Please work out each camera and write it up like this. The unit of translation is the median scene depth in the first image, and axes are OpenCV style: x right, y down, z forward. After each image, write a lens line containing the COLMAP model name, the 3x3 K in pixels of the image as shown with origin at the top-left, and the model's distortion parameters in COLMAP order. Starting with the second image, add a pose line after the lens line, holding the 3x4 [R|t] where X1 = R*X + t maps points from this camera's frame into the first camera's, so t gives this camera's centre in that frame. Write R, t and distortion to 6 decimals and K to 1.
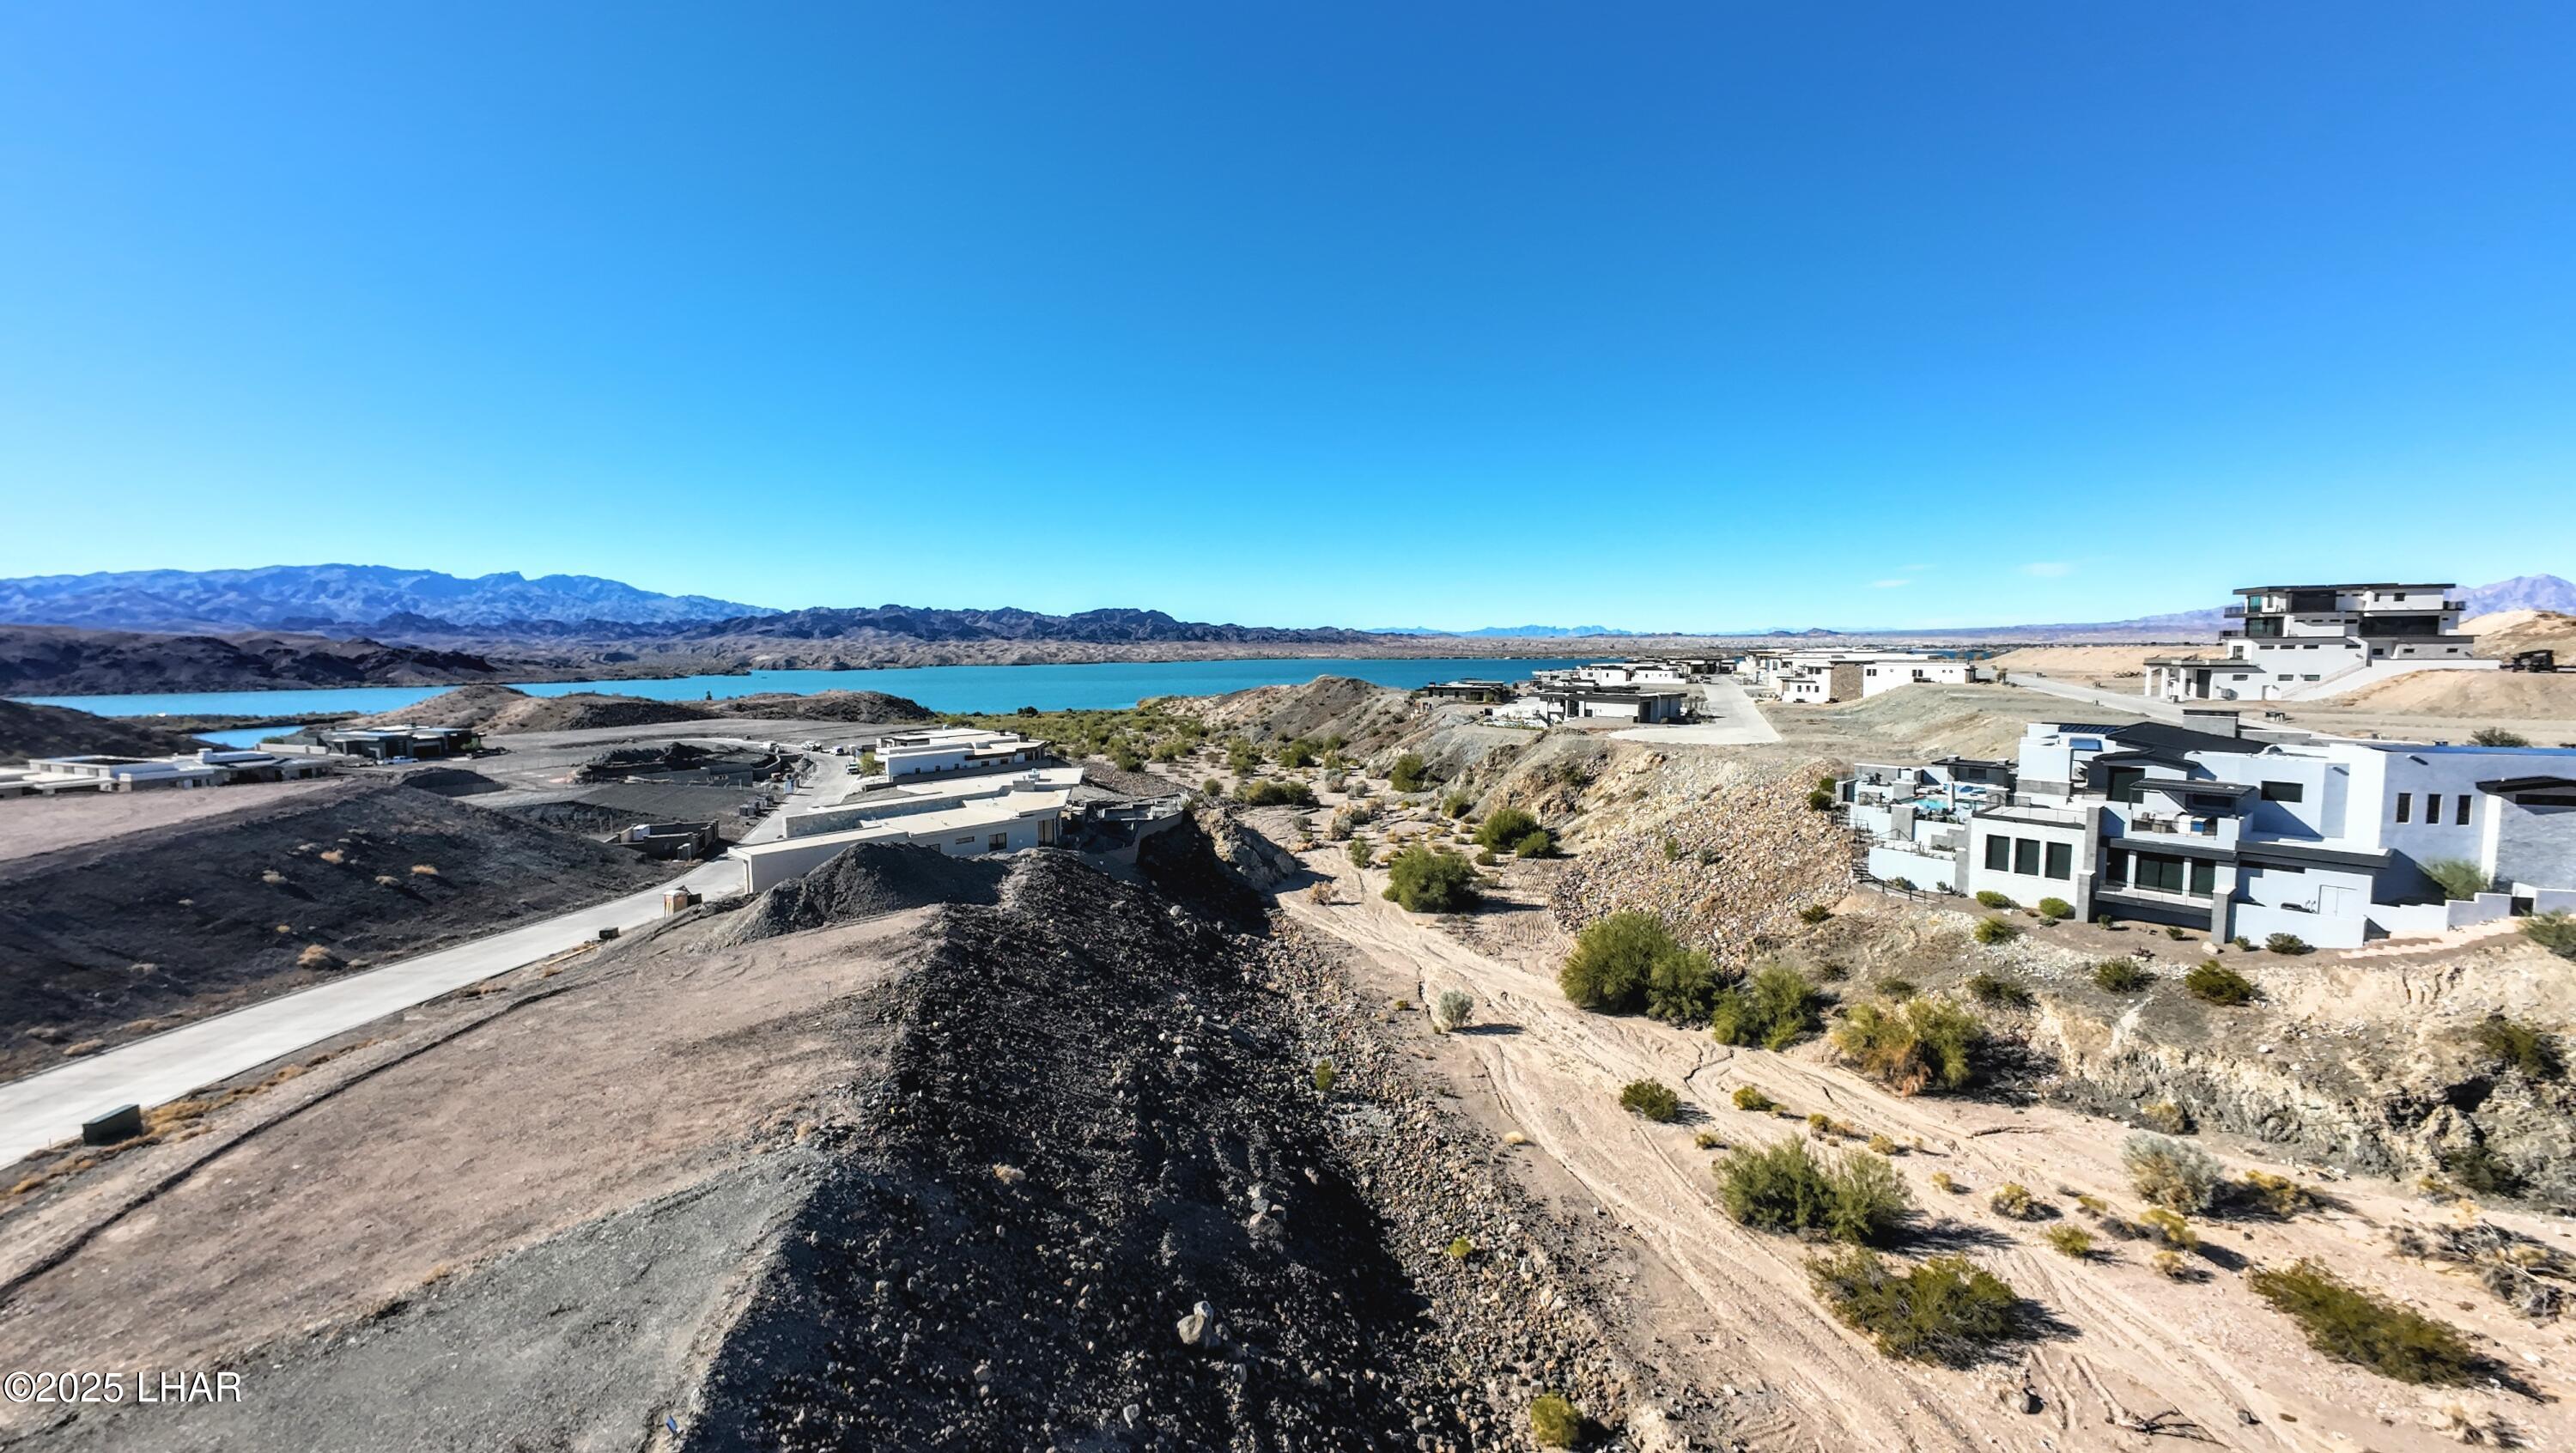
lens RADIAL K [[987.4, 0, 1286.2], [0, 987.4, 725.0], [0, 0, 1]] dist [-0.002019, -0.000529]
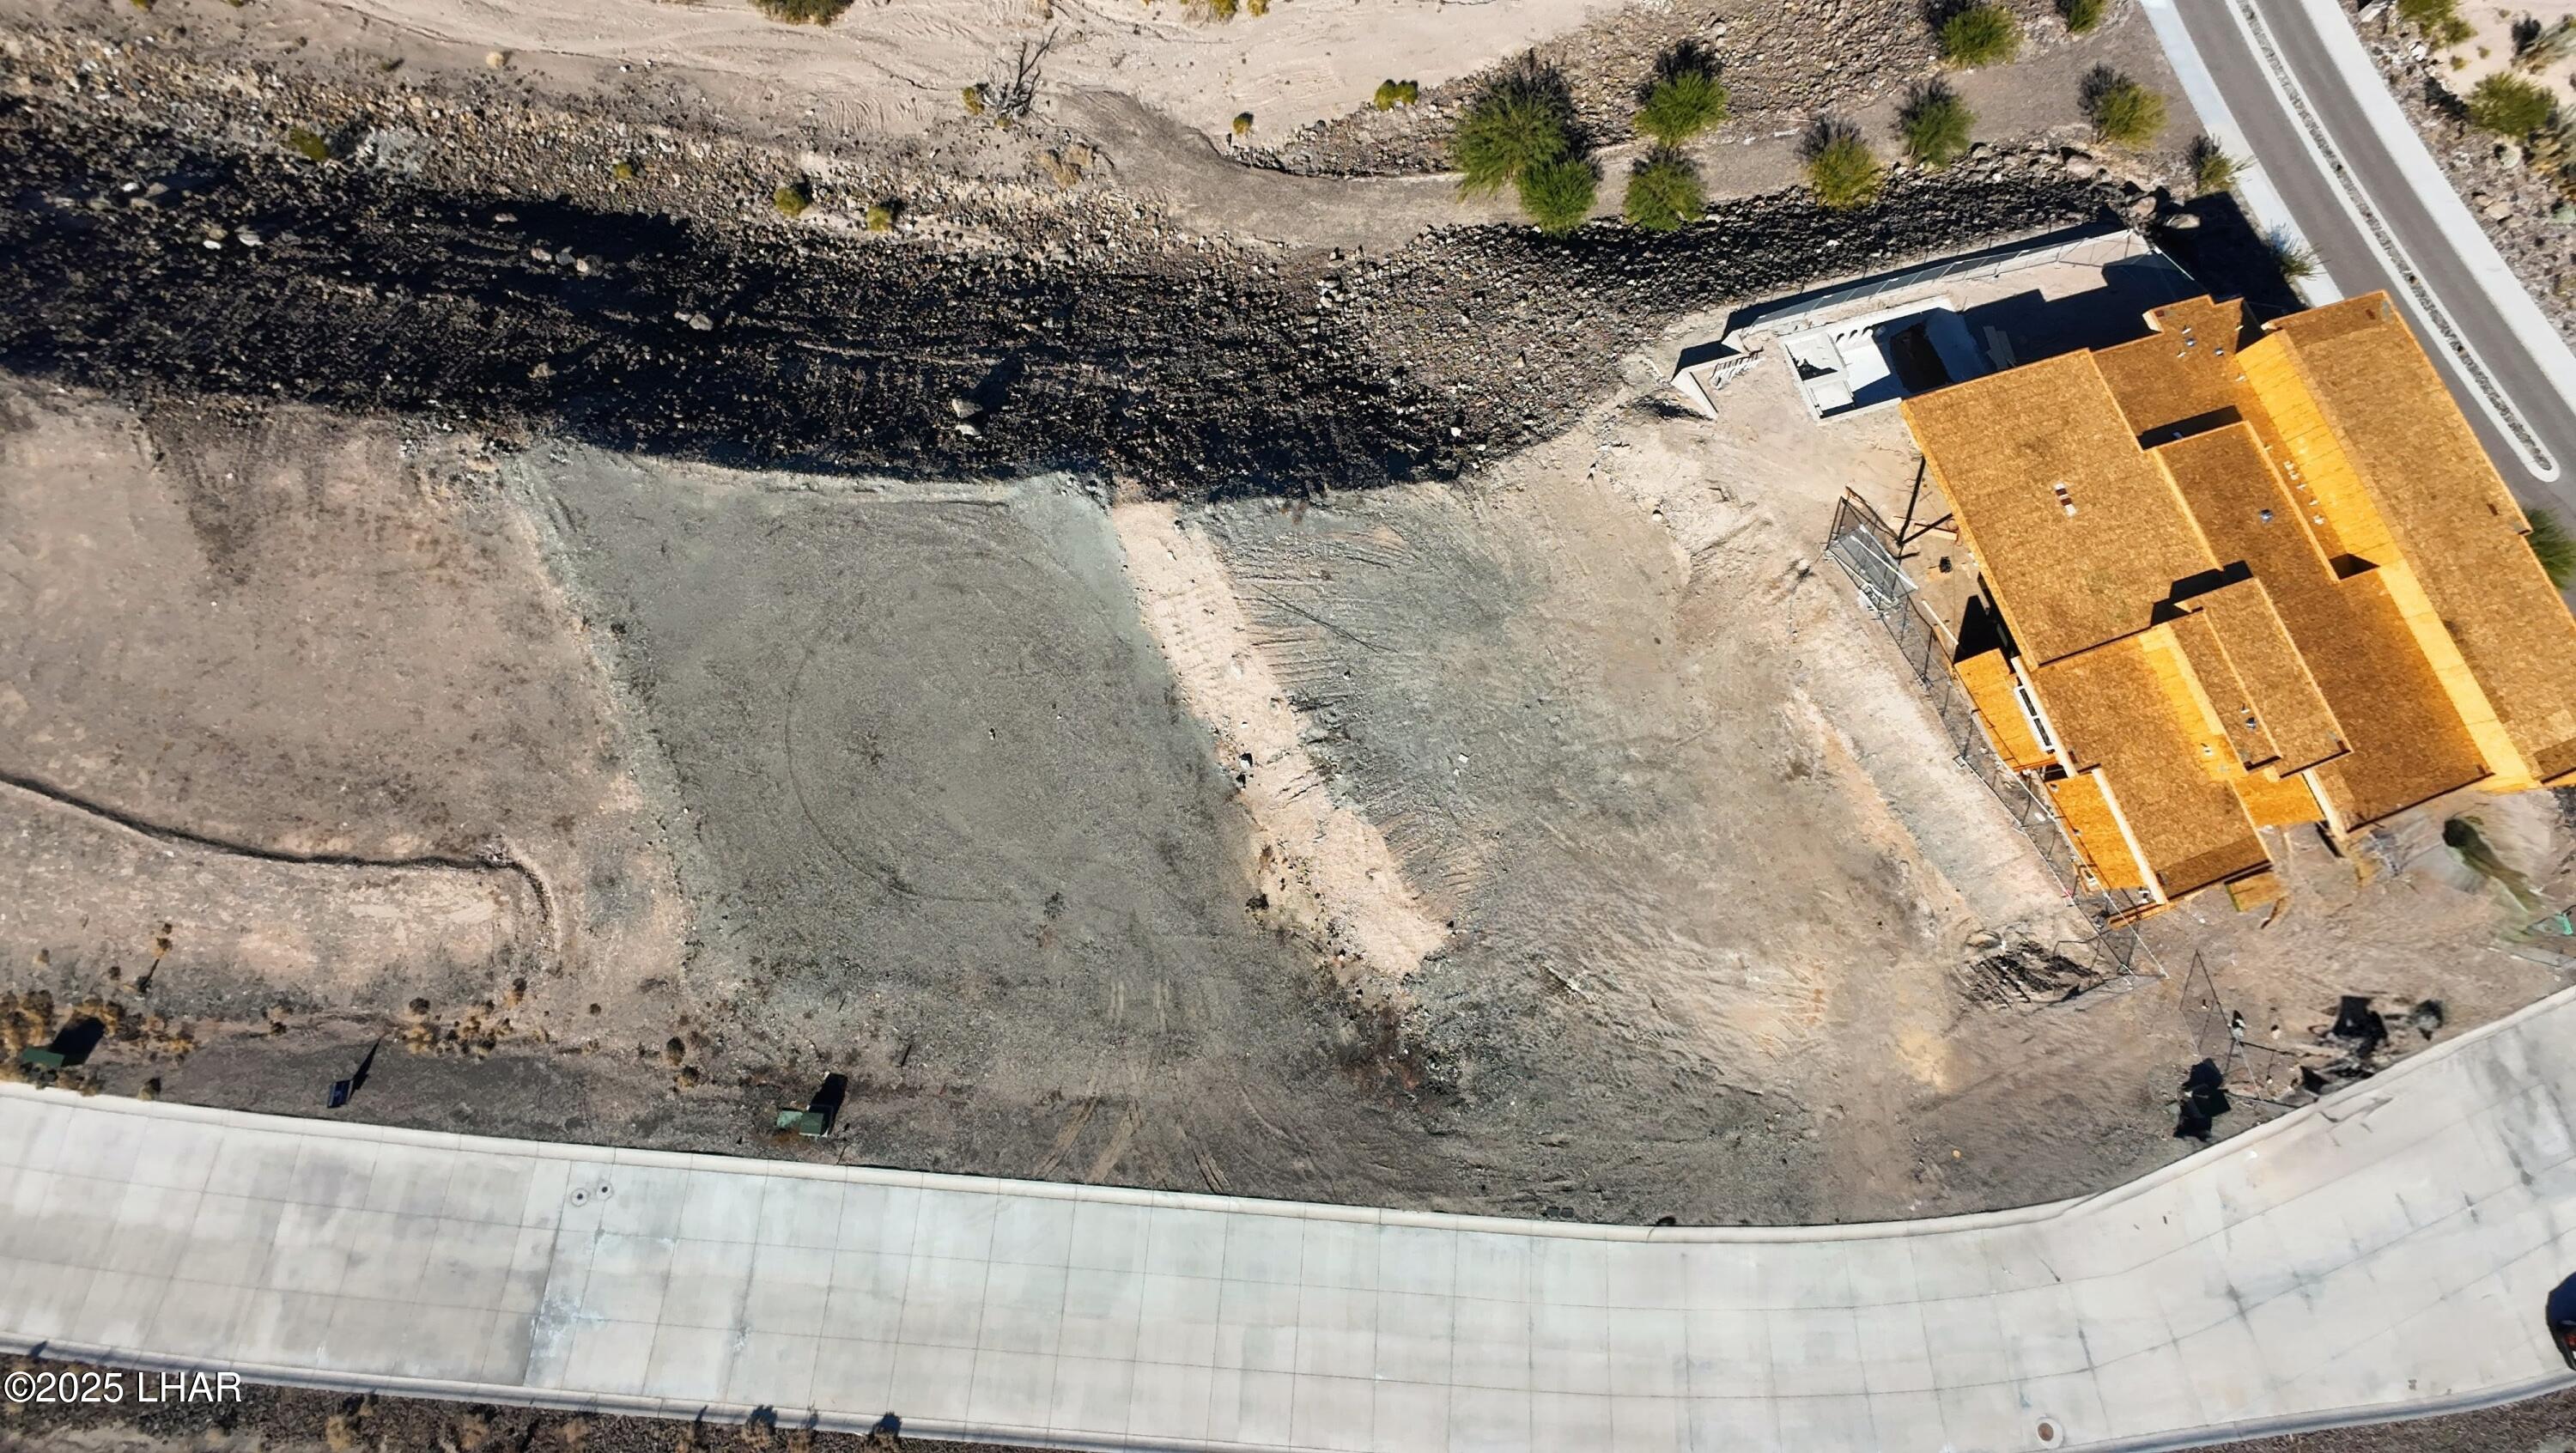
lens RADIAL K [[987.4, 0, 1287.5], [0, 987.4, 729.4], [0, 0, 1]] dist [-0.002019, -0.000529]
pose [[0.297803, -0.921077, 0.250861, -0.655570], [-0.023616, 0.255595, 0.966495, -0.667783], [-0.954335, -0.293750, 0.054365, -0.206418]]
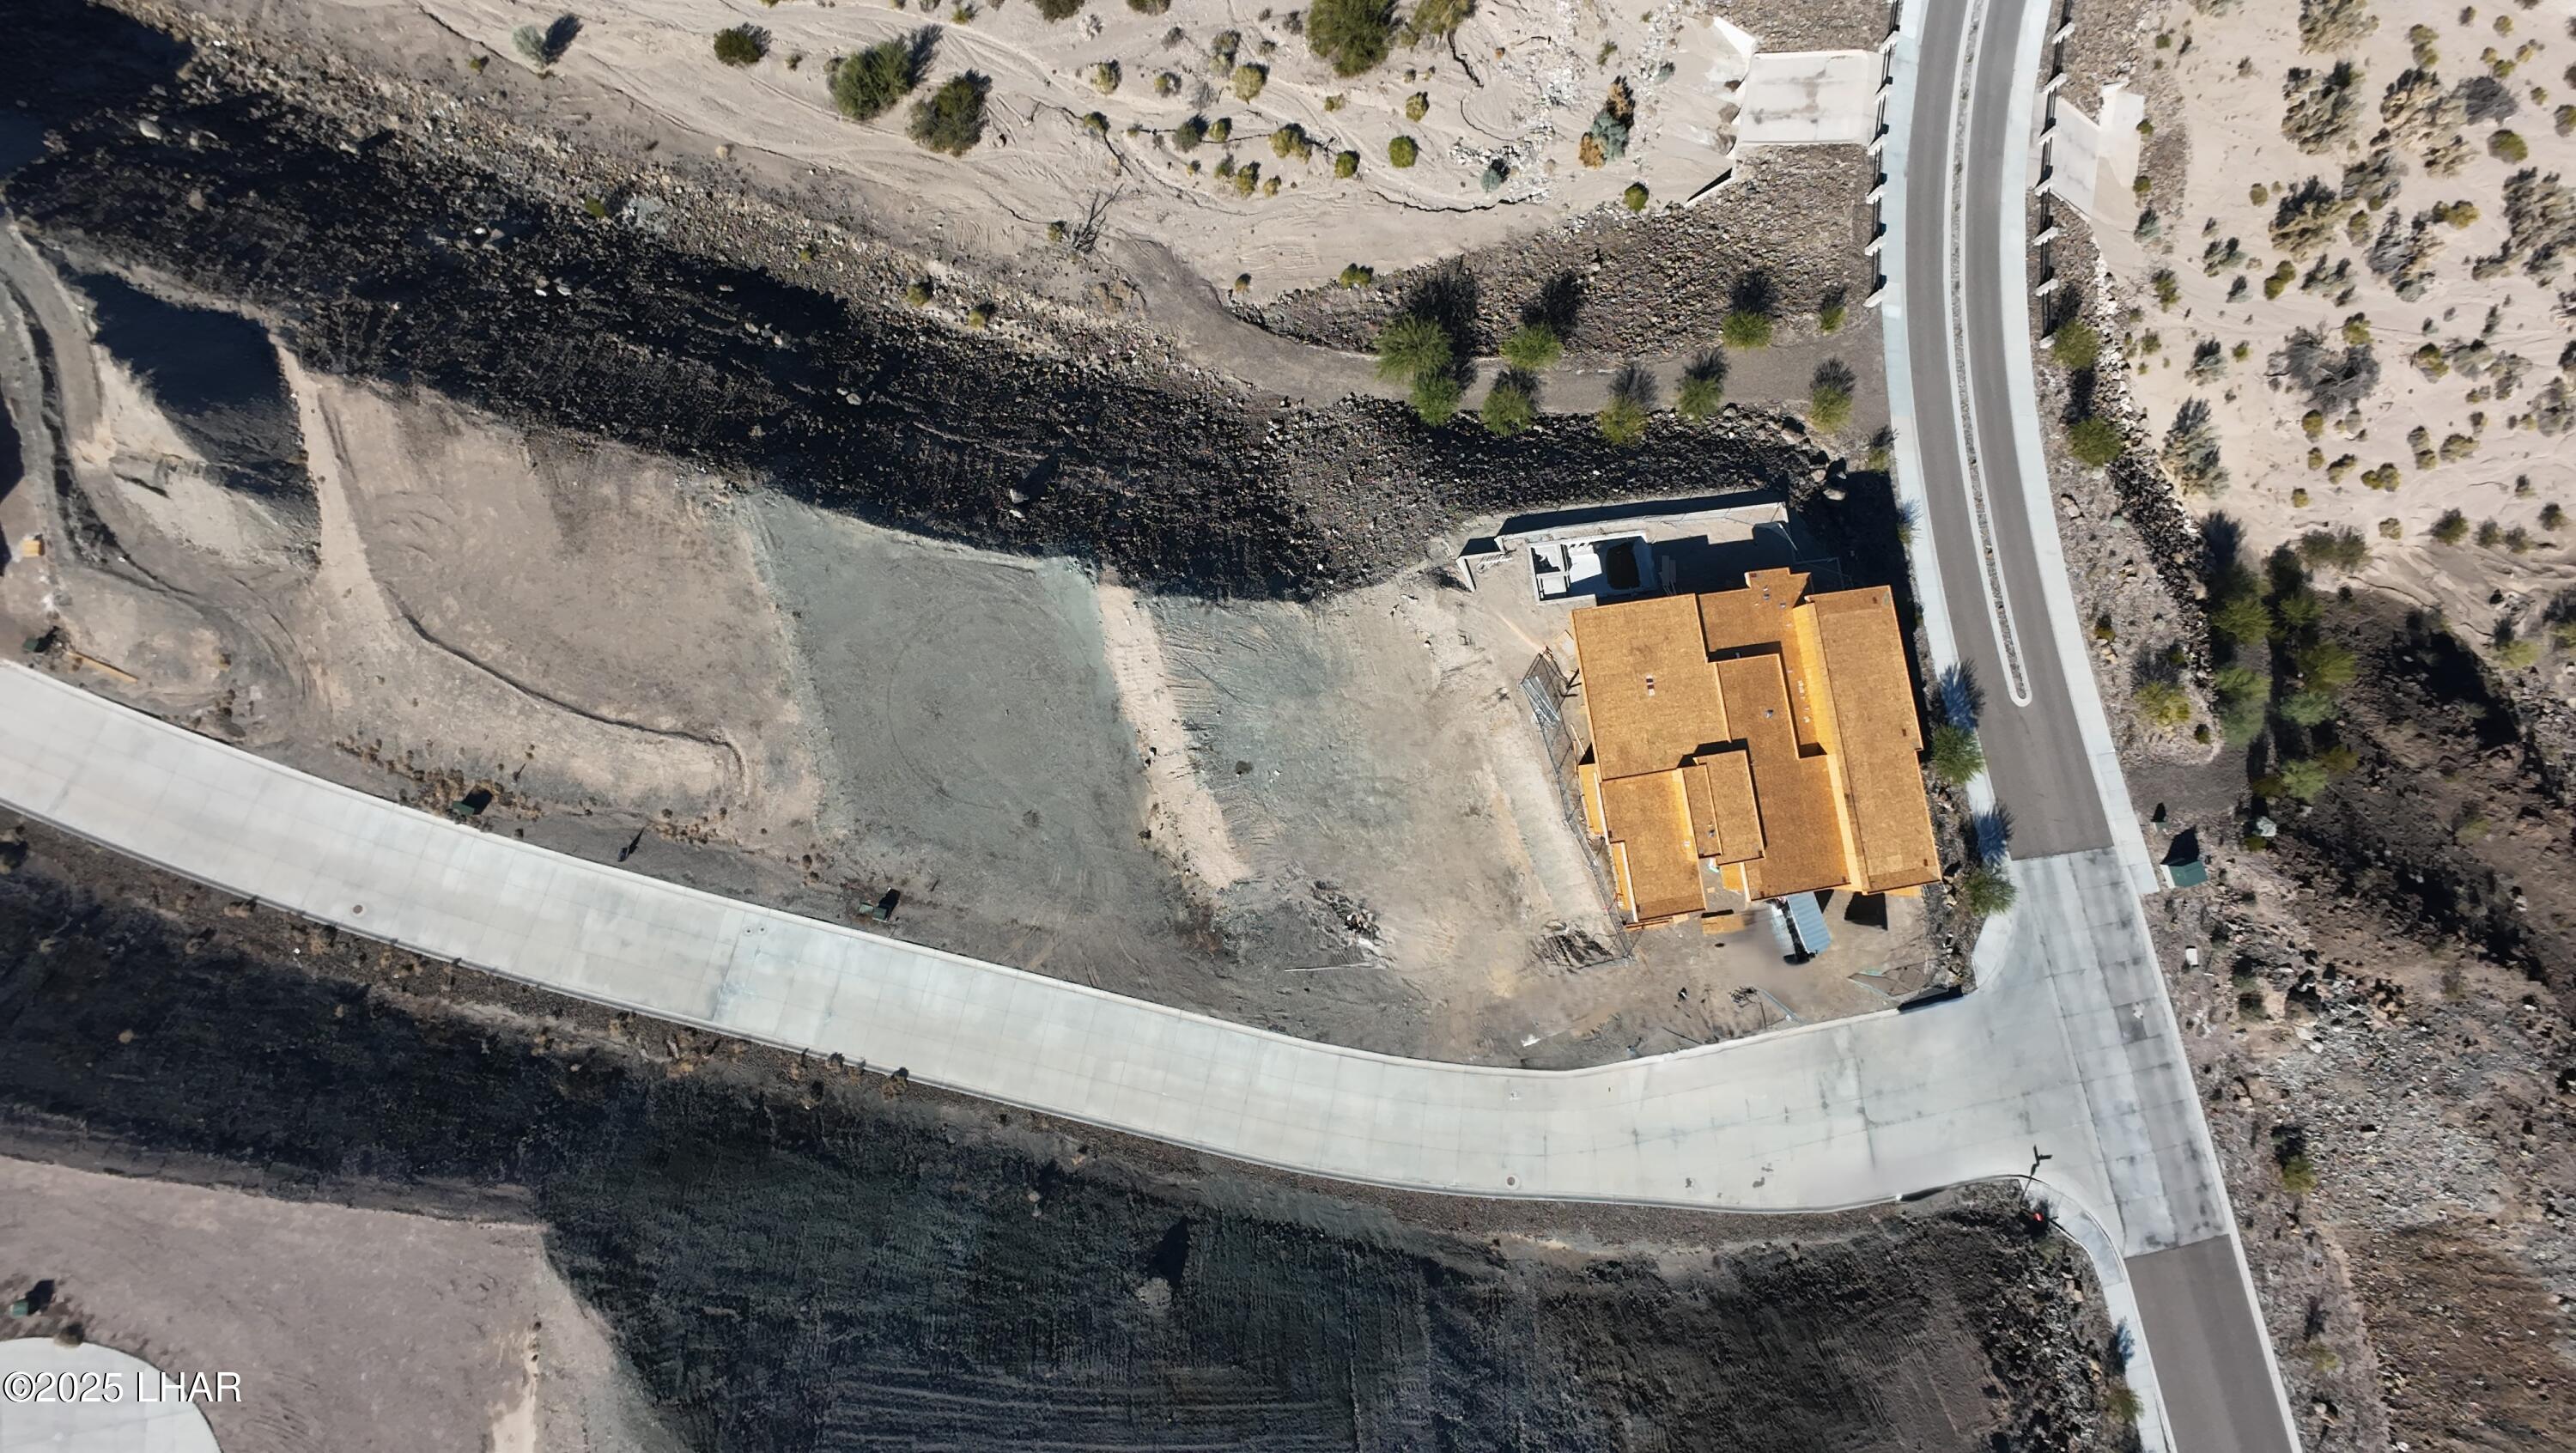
lens RADIAL K [[987.4, 0, 1291.7], [0, 987.4, 728.7], [0, 0, 1]] dist [-0.002019, -0.000529]
pose [[0.451728, -0.879281, 0.151016, -0.552307], [-0.063207, 0.137303, 0.988510, -1.449147], [-0.889914, -0.456083, 0.006447, -0.336836]]
